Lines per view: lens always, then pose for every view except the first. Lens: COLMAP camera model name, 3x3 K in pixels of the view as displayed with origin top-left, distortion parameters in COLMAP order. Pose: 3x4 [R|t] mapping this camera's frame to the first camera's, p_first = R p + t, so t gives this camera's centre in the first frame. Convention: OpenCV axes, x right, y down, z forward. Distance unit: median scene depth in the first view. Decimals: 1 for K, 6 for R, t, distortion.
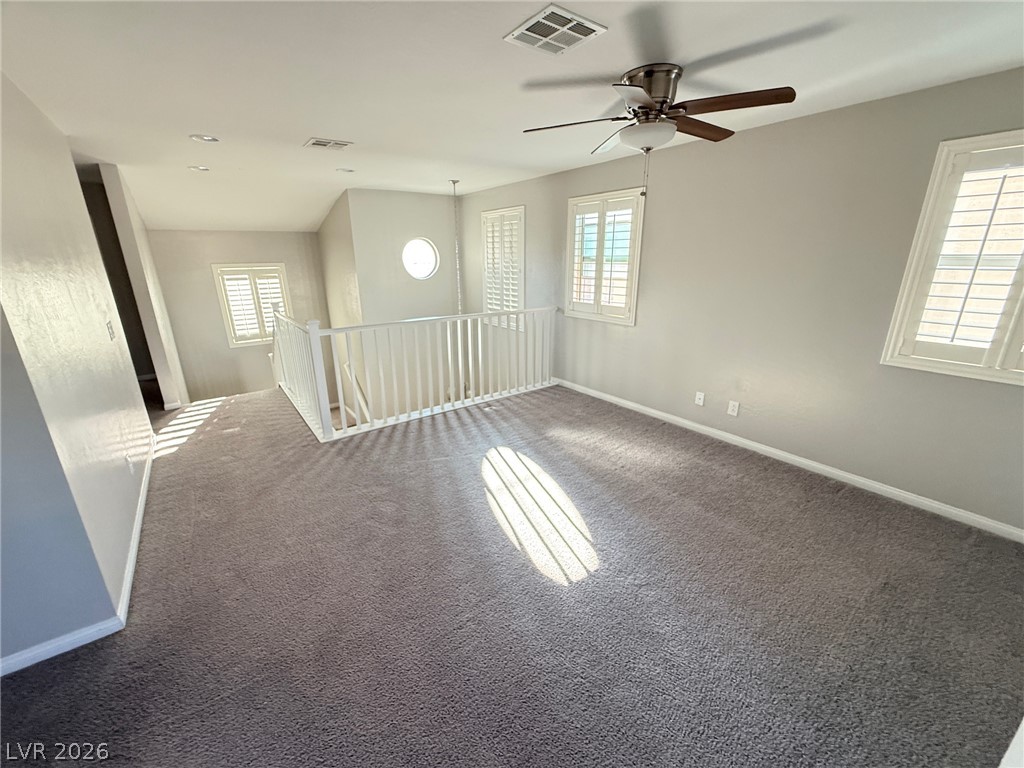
lens RADIAL K [[413.0, 0, 508.1], [0, 413.0, 385.0], [0, 0, 1]] dist [-0.000308, 0.000650]
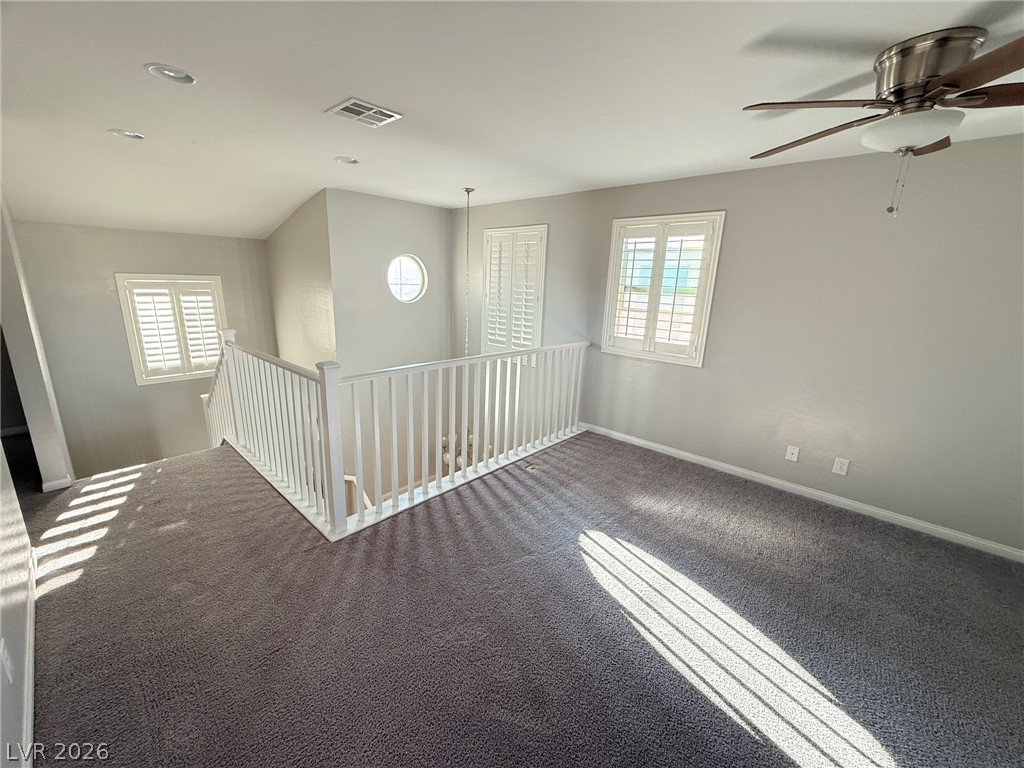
lens RADIAL K [[413.0, 0, 507.8], [0, 413.0, 383.2], [0, 0, 1]] dist [-0.000308, 0.000650]
pose [[0.980860, -0.003511, 0.194684, -0.265777], [0.014926, 0.998251, -0.057198, -0.067427], [-0.194142, 0.059009, 0.979197, 0.235288]]
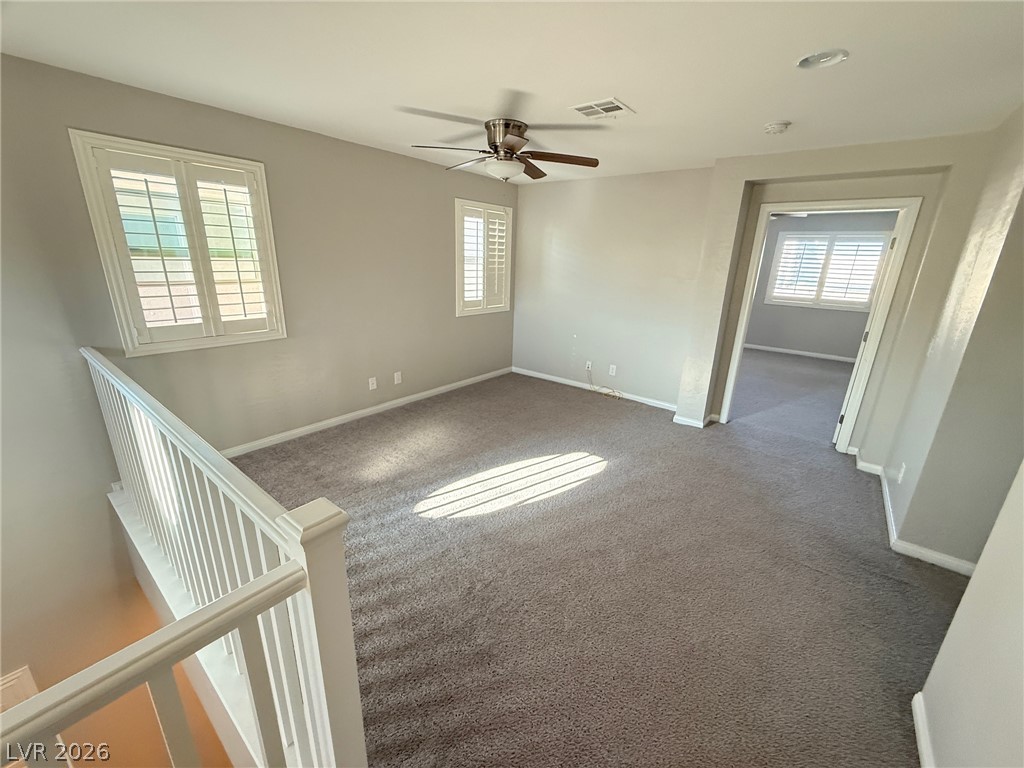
lens RADIAL K [[413.0, 0, 510.2], [0, 413.0, 386.6], [0, 0, 1]] dist [-0.000308, 0.000650]
pose [[-0.260551, -0.291600, 0.920371, -0.590634], [0.259812, 0.896954, 0.357731, -0.235449], [-0.929844, 0.332331, -0.157941, 0.760897]]
